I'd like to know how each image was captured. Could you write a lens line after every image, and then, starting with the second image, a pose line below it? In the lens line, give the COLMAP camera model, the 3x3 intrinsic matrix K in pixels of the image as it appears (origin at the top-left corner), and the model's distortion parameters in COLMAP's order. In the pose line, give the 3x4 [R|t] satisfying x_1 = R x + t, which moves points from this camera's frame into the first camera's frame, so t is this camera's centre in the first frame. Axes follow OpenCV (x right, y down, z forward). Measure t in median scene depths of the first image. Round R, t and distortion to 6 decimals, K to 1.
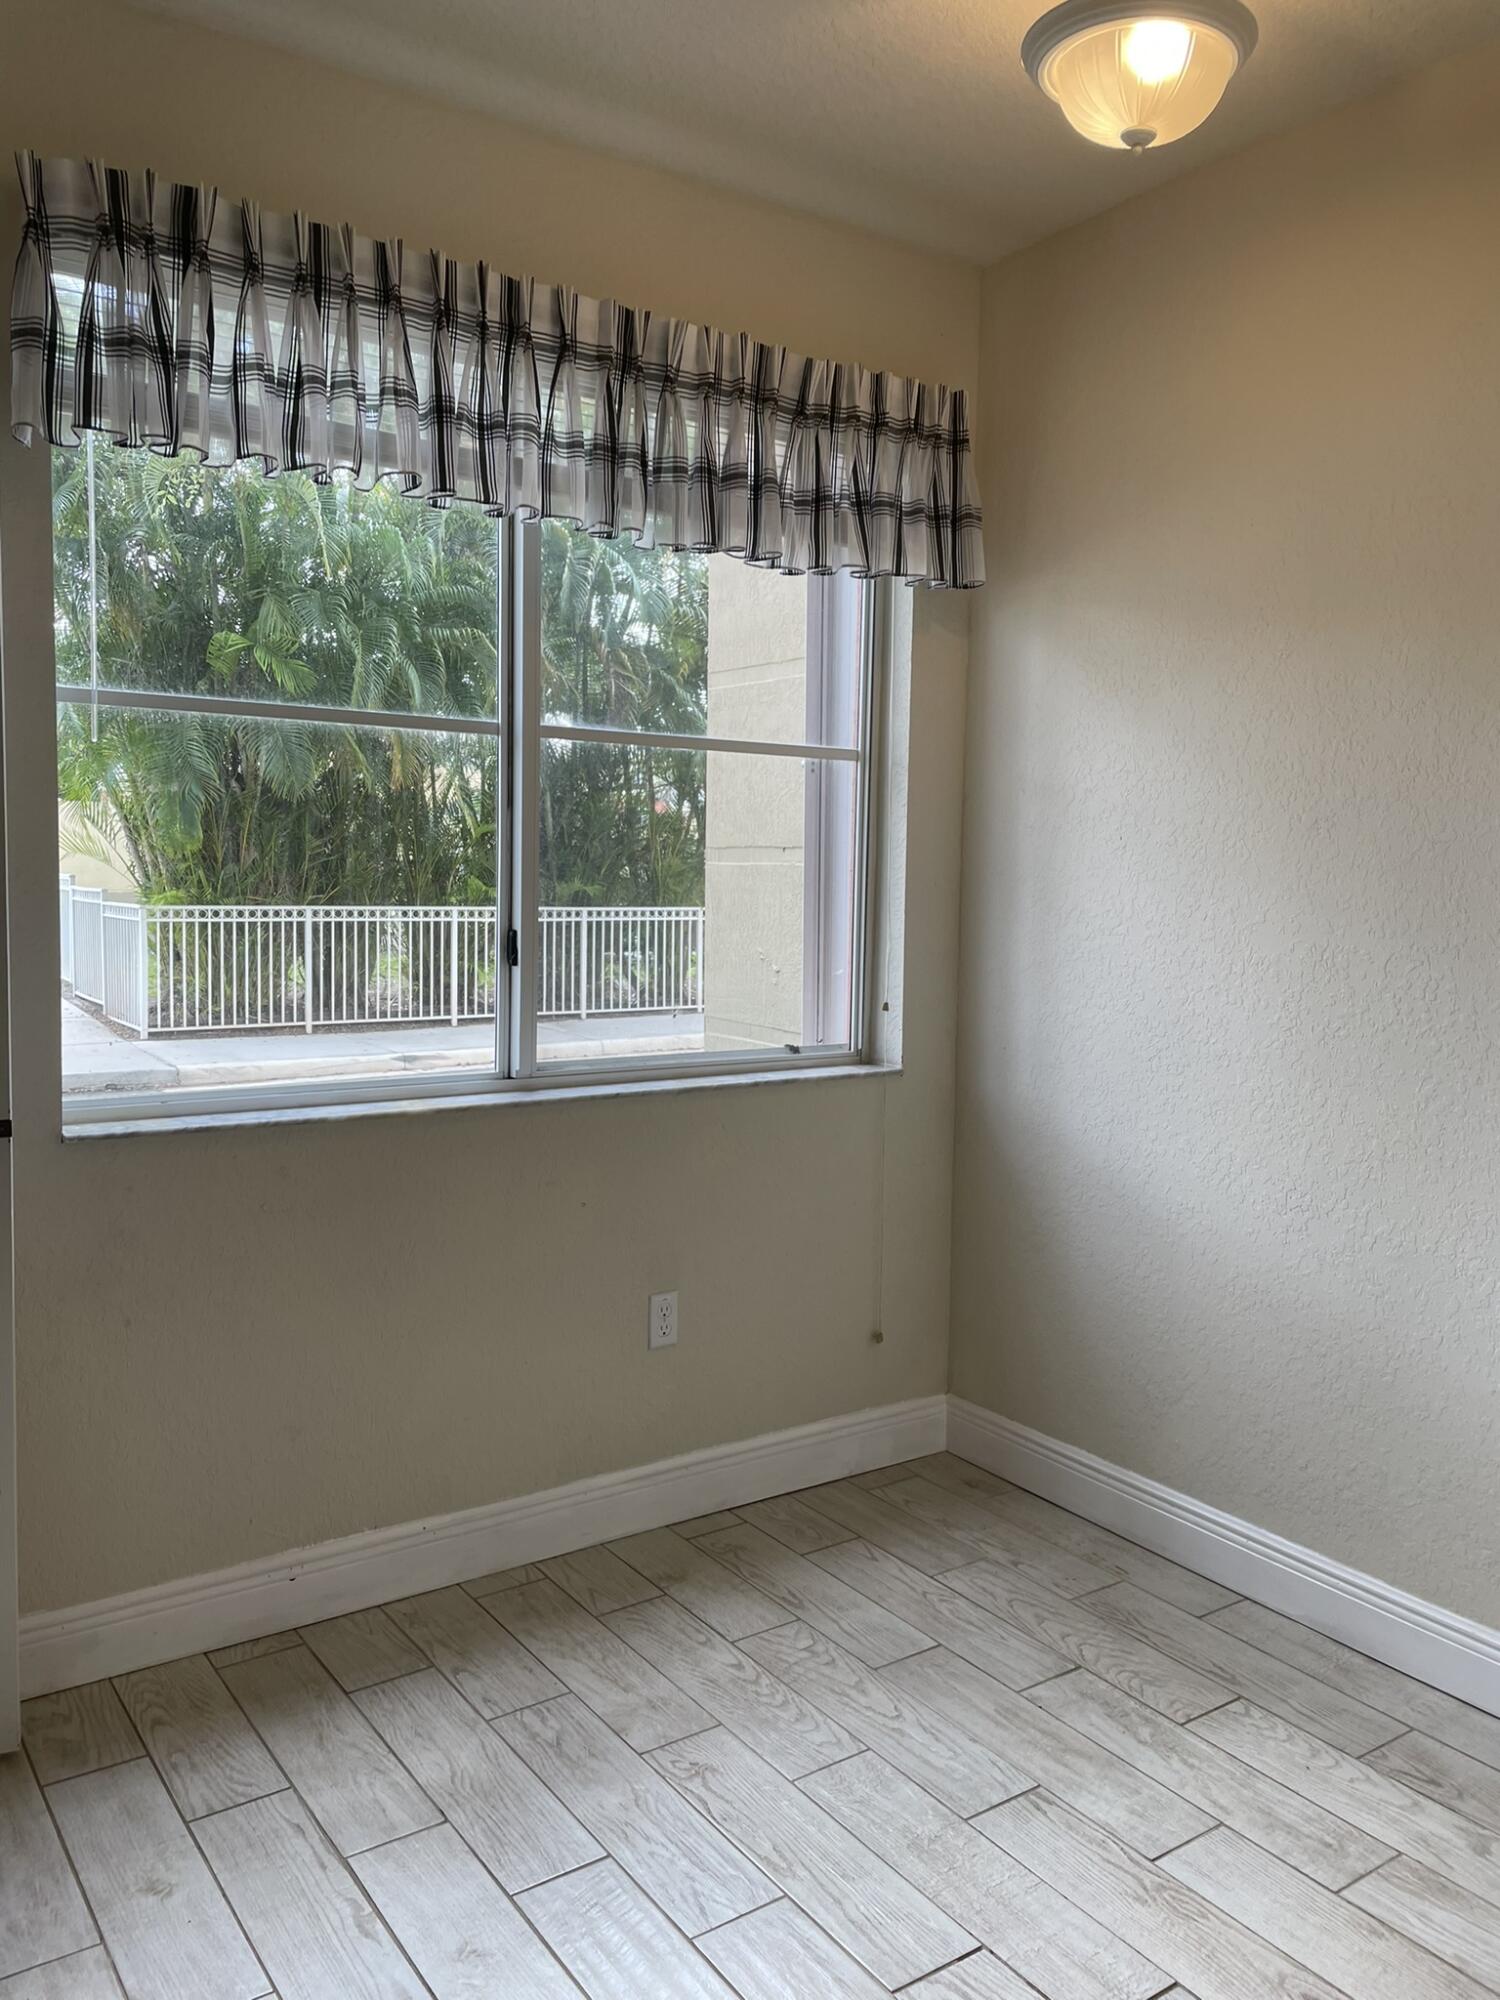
lens RADIAL K [[1515.8, 0, 760.4], [0, 1515.8, 982.3], [0, 0, 1]] dist [-0.000312, -0.021873]
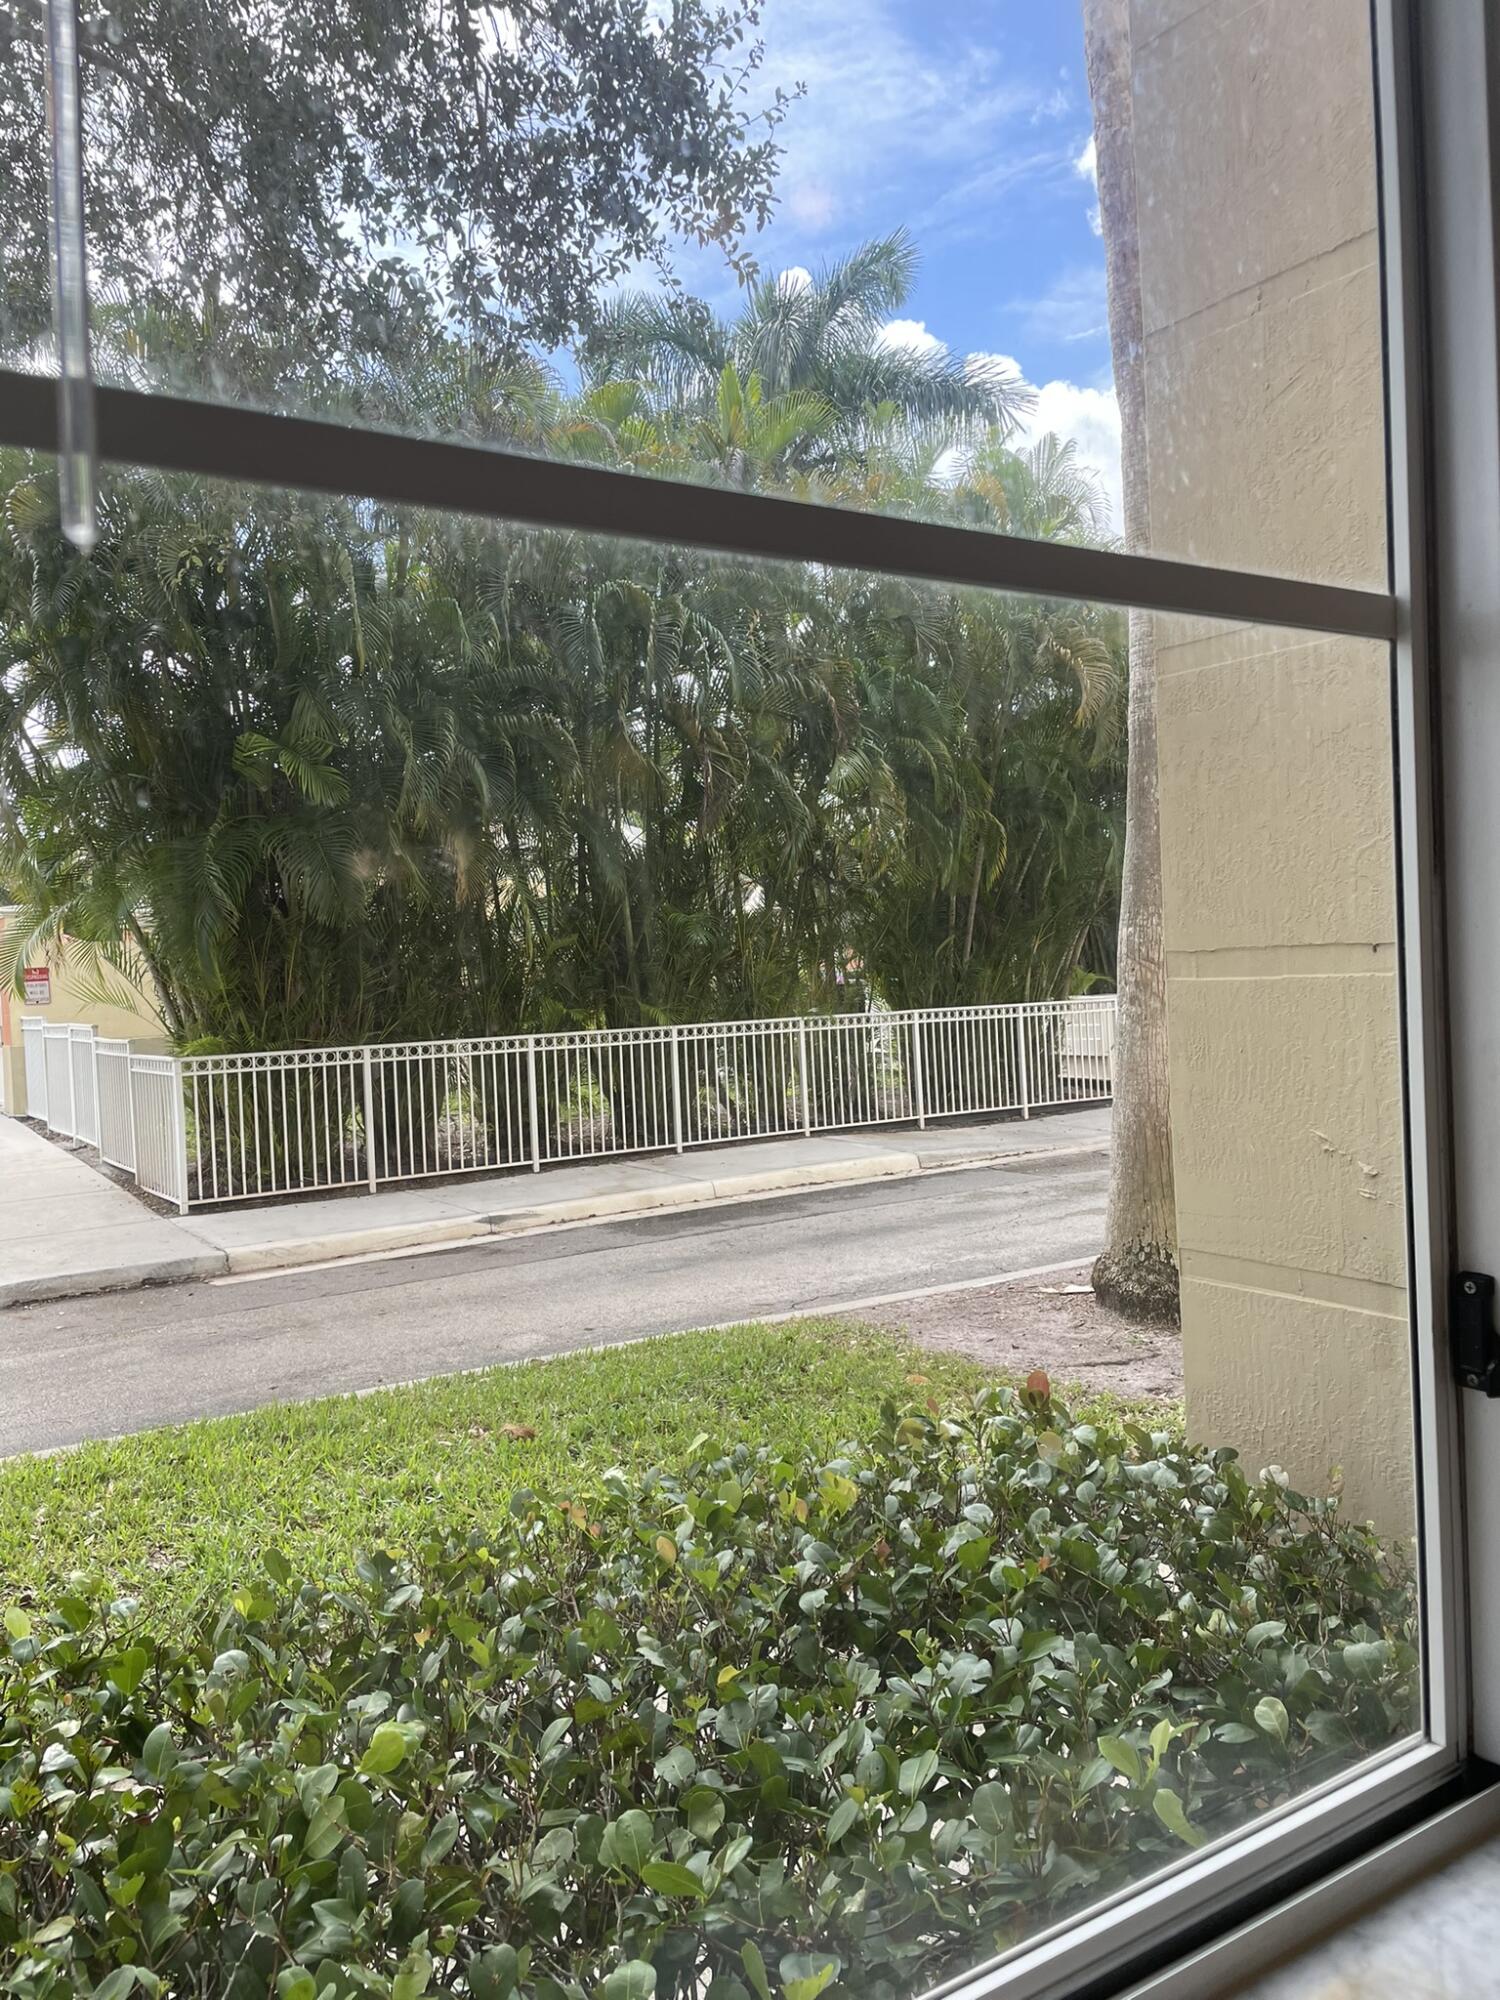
lens RADIAL K [[1515.8, 0, 741.8], [0, 1515.8, 998.9], [0, 0, 1]] dist [-0.000312, -0.021873]
pose [[0.997757, -0.062095, -0.025021, -0.062750], [0.060641, 0.996631, -0.055213, -0.016375], [0.028365, 0.053572, 0.998161, 0.146159]]
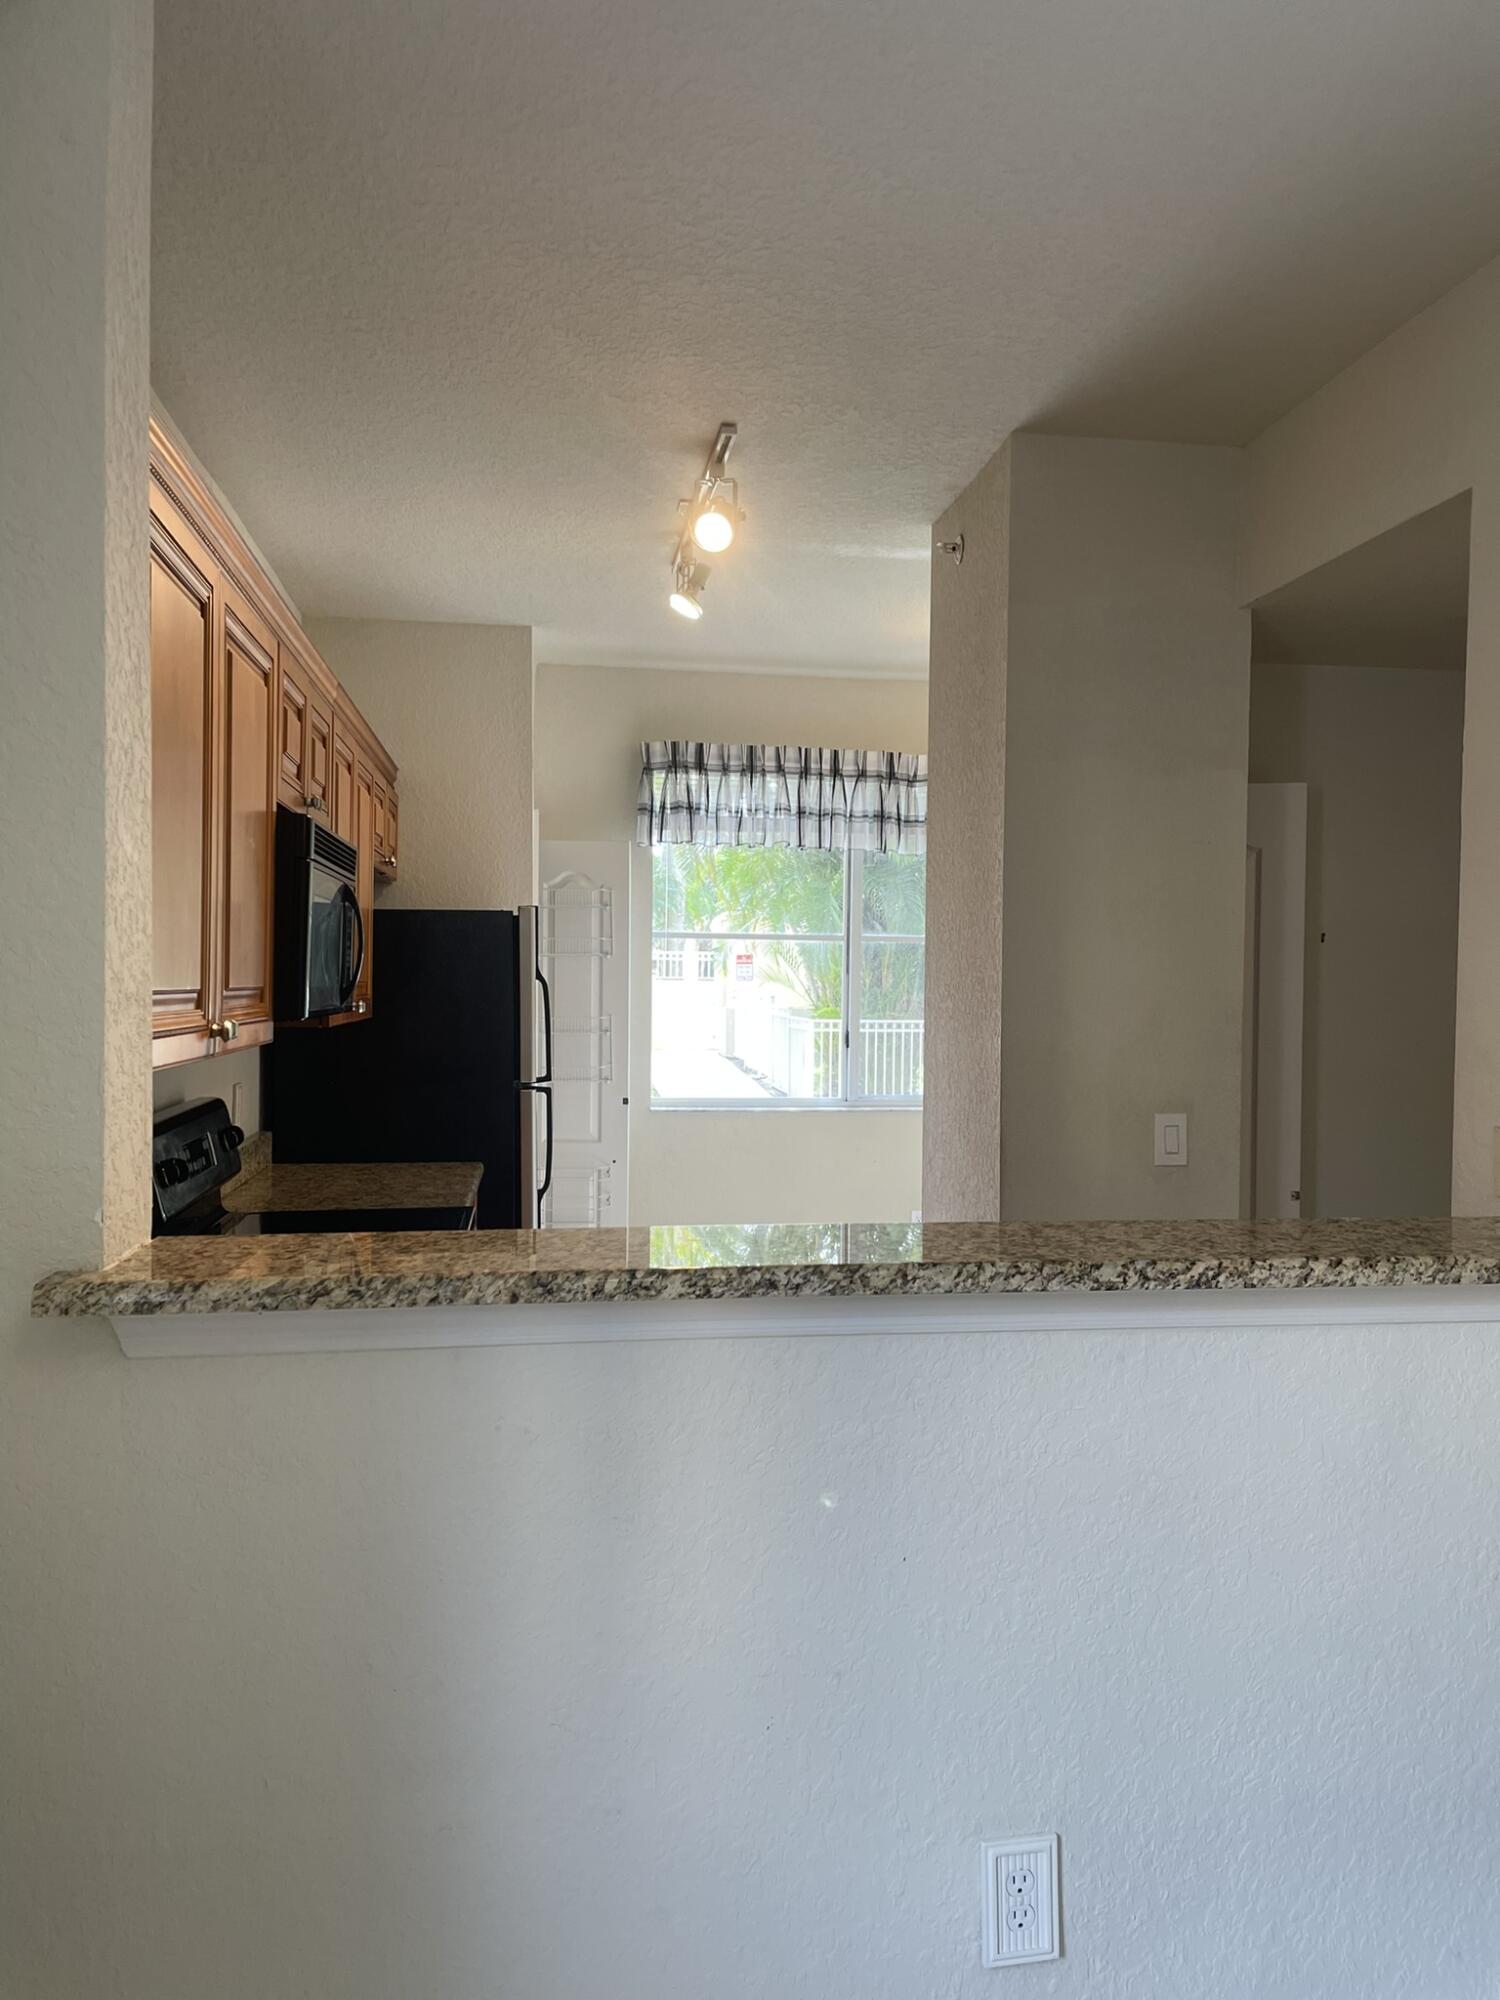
lens RADIAL K [[1515.8, 0, 750.2], [0, 1515.8, 998.9], [0, 0, 1]] dist [-0.000312, -0.021873]
pose [[0.889545, -0.002066, -0.456844, 0.155852], [-0.027551, 0.997927, -0.058159, 0.010958], [0.456017, 0.064322, 0.887644, -0.219490]]
